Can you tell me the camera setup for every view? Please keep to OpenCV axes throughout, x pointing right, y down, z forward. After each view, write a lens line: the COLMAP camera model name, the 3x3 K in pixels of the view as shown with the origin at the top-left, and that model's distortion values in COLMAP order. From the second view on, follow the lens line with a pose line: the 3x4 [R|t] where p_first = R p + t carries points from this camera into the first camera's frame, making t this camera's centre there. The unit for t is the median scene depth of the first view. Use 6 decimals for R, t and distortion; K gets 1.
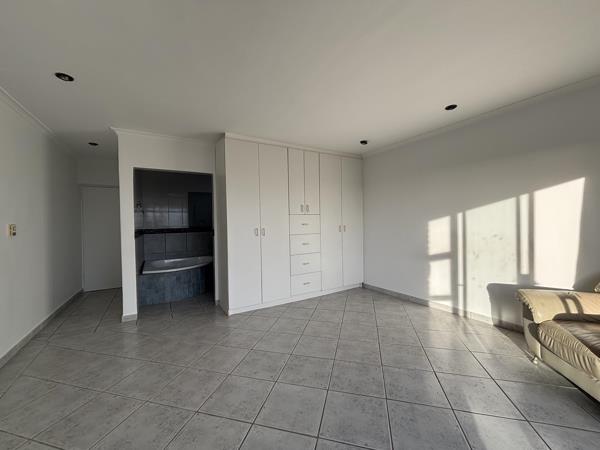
lens RADIAL K [[242.2, 0, 300.0], [0, 242.2, 225.0], [0, 0, 1]] dist [-0.000104, -0.000099]
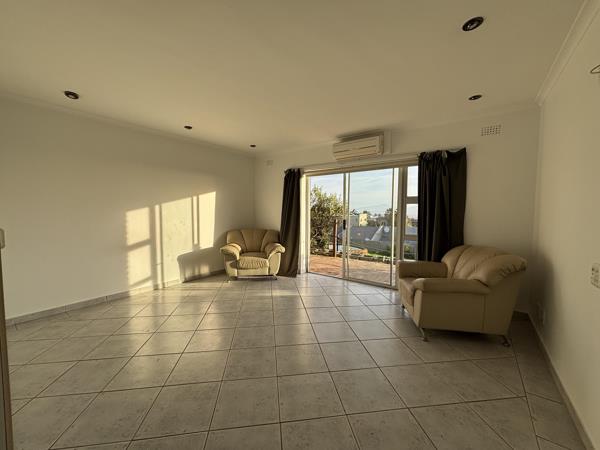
lens RADIAL K [[242.2, 0, 300.0], [0, 242.2, 225.0], [0, 0, 1]] dist [-0.000104, -0.000099]
pose [[-0.385046, -0.037553, 0.922133, -0.728125], [0.013396, 0.998839, 0.046270, 0.002723], [-0.922800, 0.030169, -0.384096, 0.796271]]
